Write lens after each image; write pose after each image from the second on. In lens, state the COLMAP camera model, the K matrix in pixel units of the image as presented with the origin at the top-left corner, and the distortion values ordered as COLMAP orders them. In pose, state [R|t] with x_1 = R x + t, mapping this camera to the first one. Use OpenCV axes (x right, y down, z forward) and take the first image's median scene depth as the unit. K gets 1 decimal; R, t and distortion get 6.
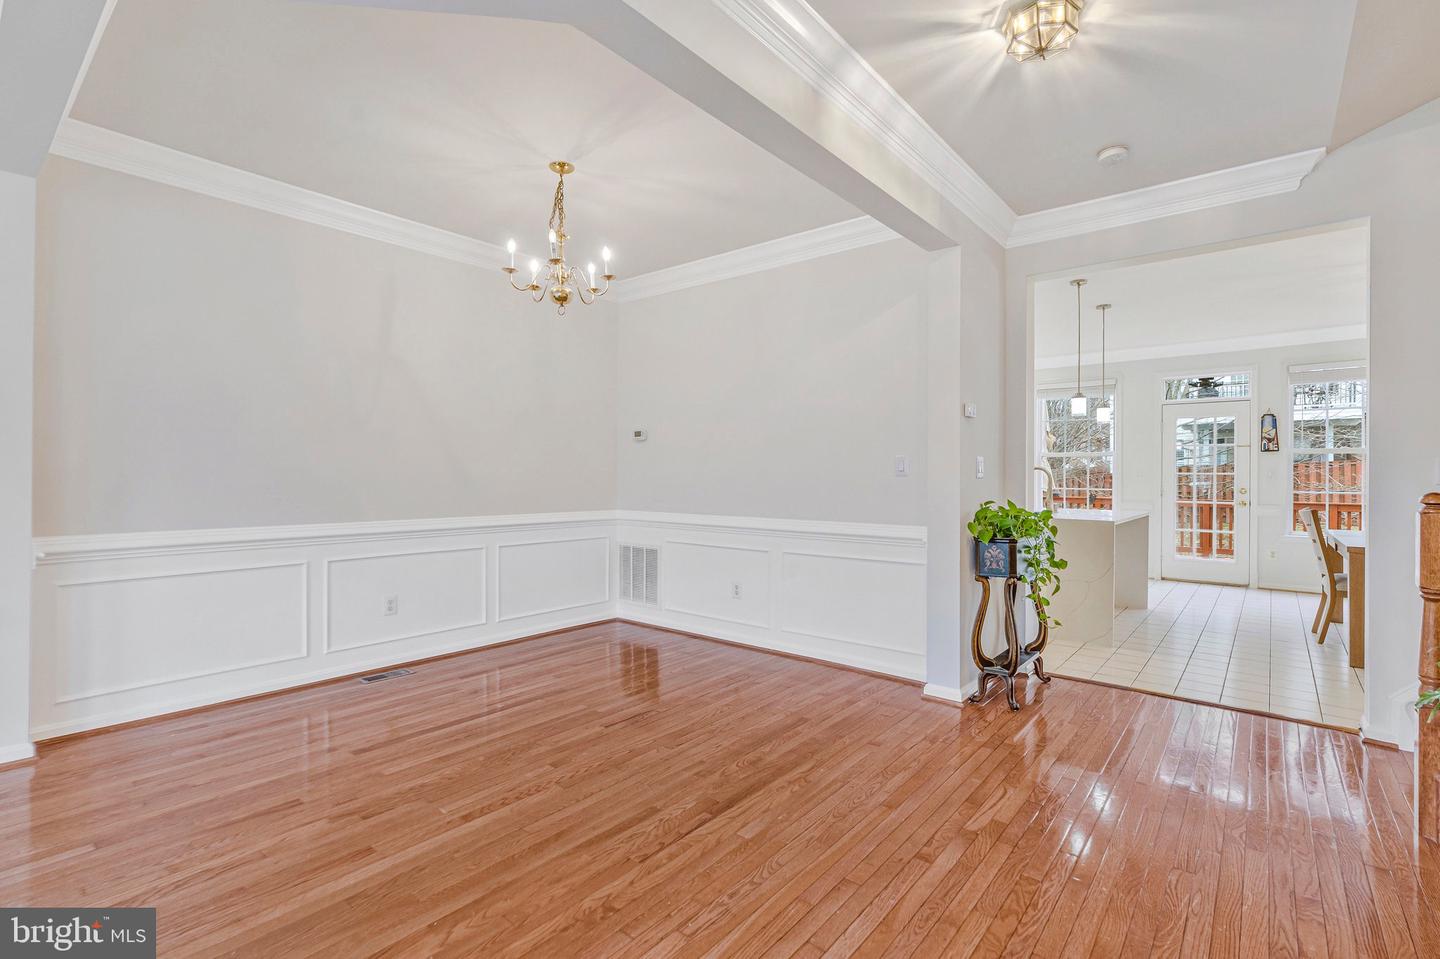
lens RADIAL K [[665.4, 0, 720.1], [0, 665.4, 477.8], [0, 0, 1]] dist [-0.000941, -0.000073]
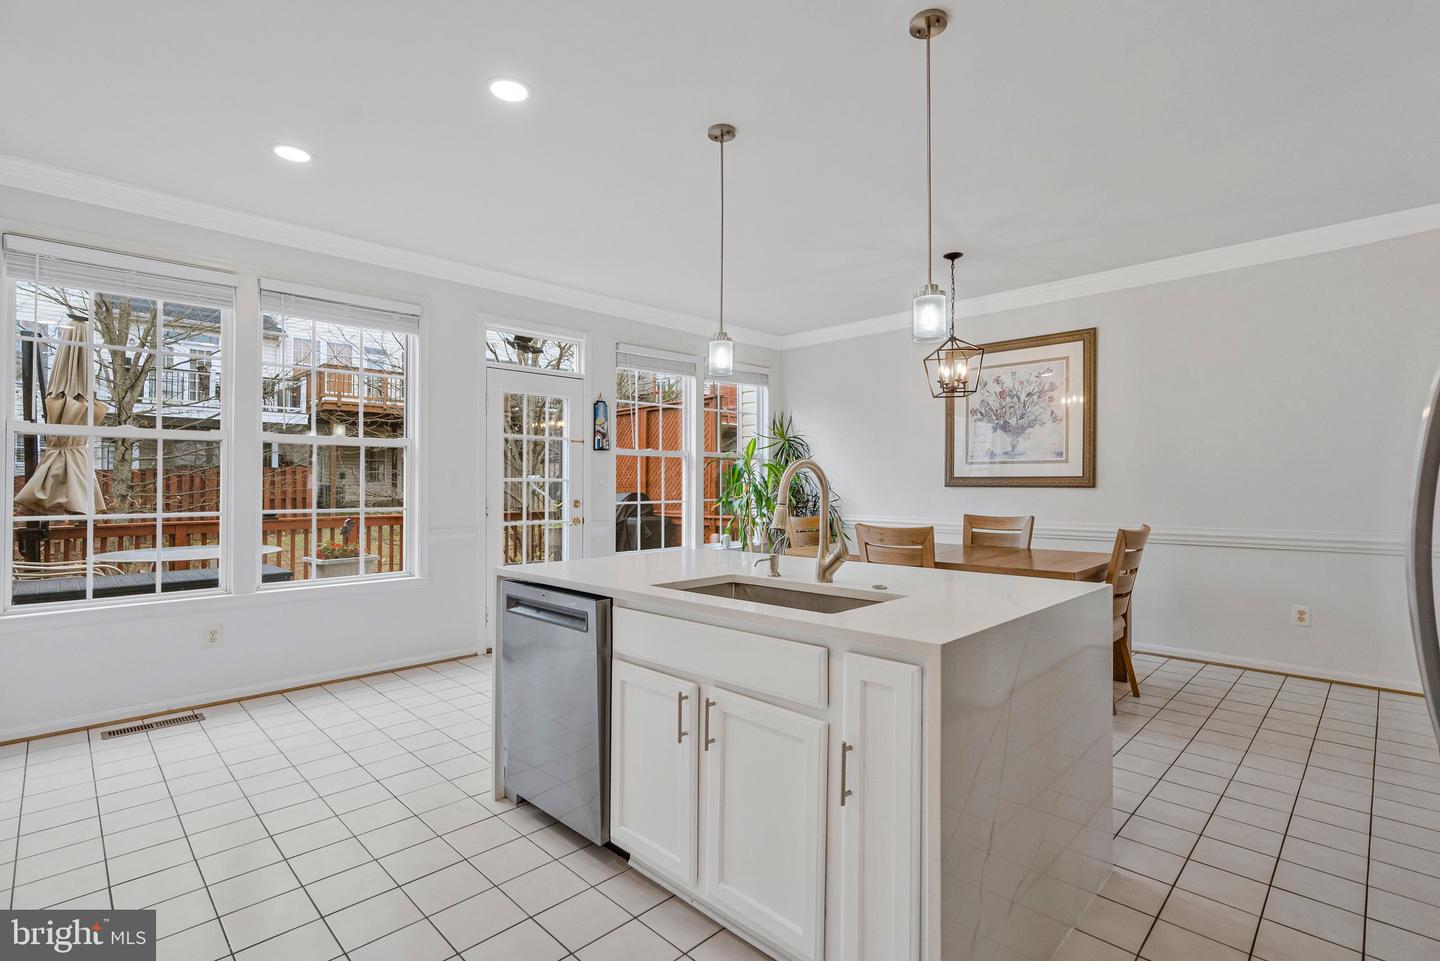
lens RADIAL K [[665.4, 0, 716.1], [0, 665.4, 481.2], [0, 0, 1]] dist [-0.000941, -0.000073]
pose [[0.096757, 0.001418, 0.995307, 0.089327], [0.001023, 0.999998, -0.001524, -0.003439], [-0.995307, 0.001166, 0.096756, 0.794077]]
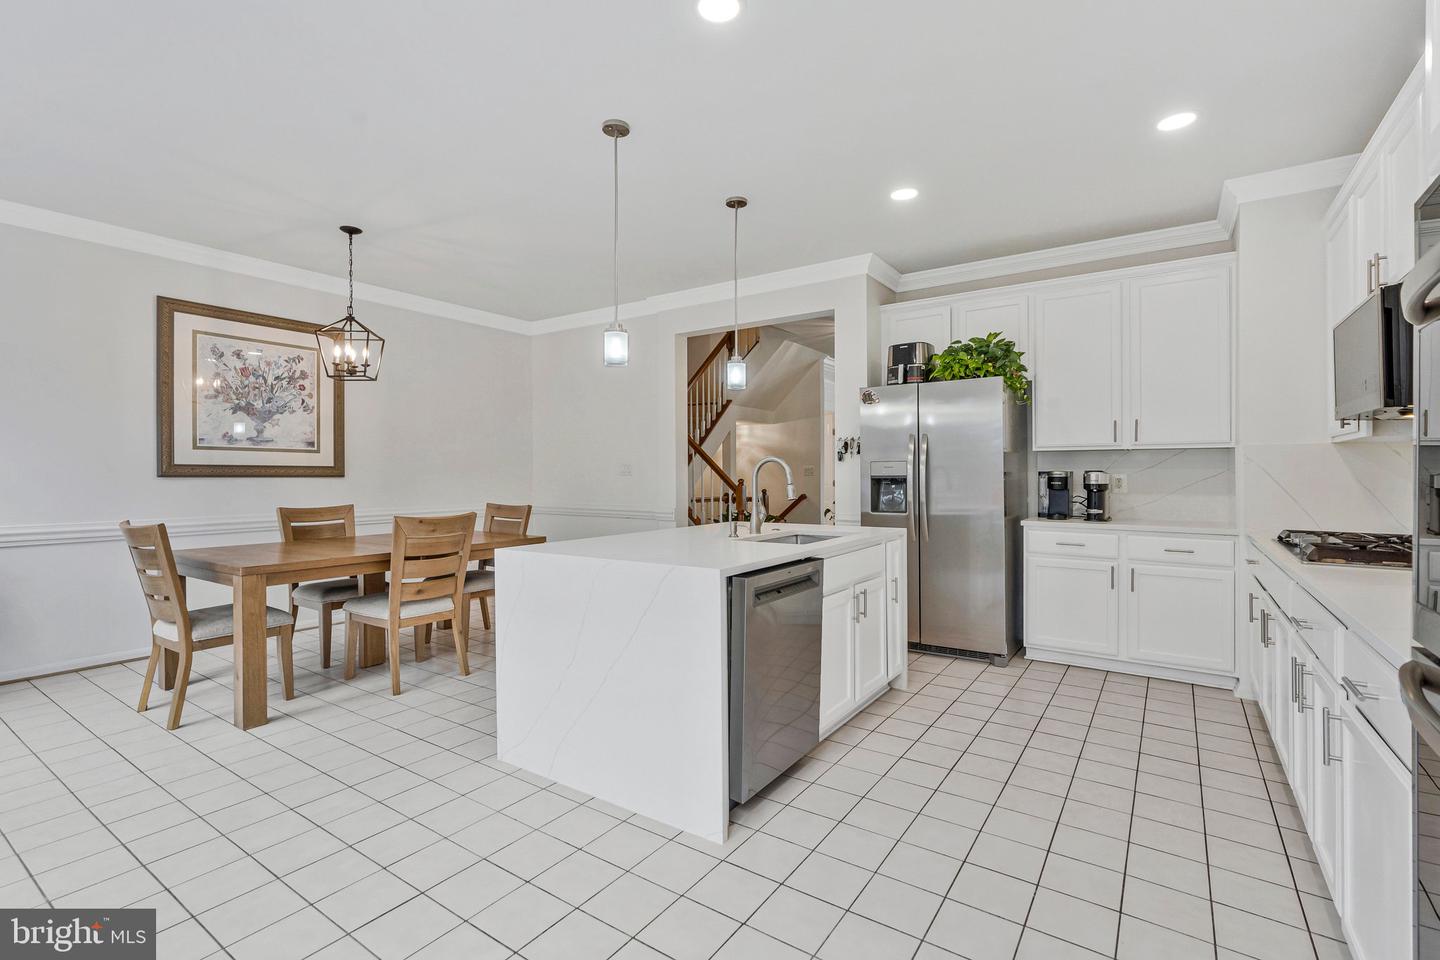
lens RADIAL K [[665.4, 0, 715.2], [0, 665.4, 476.5], [0, 0, 1]] dist [-0.000941, -0.000073]
pose [[-0.996374, -0.000122, -0.085086, 0.890298], [-0.000300, 0.999998, 0.002081, 0.004110], [0.085085, 0.002099, -0.996371, 1.761143]]
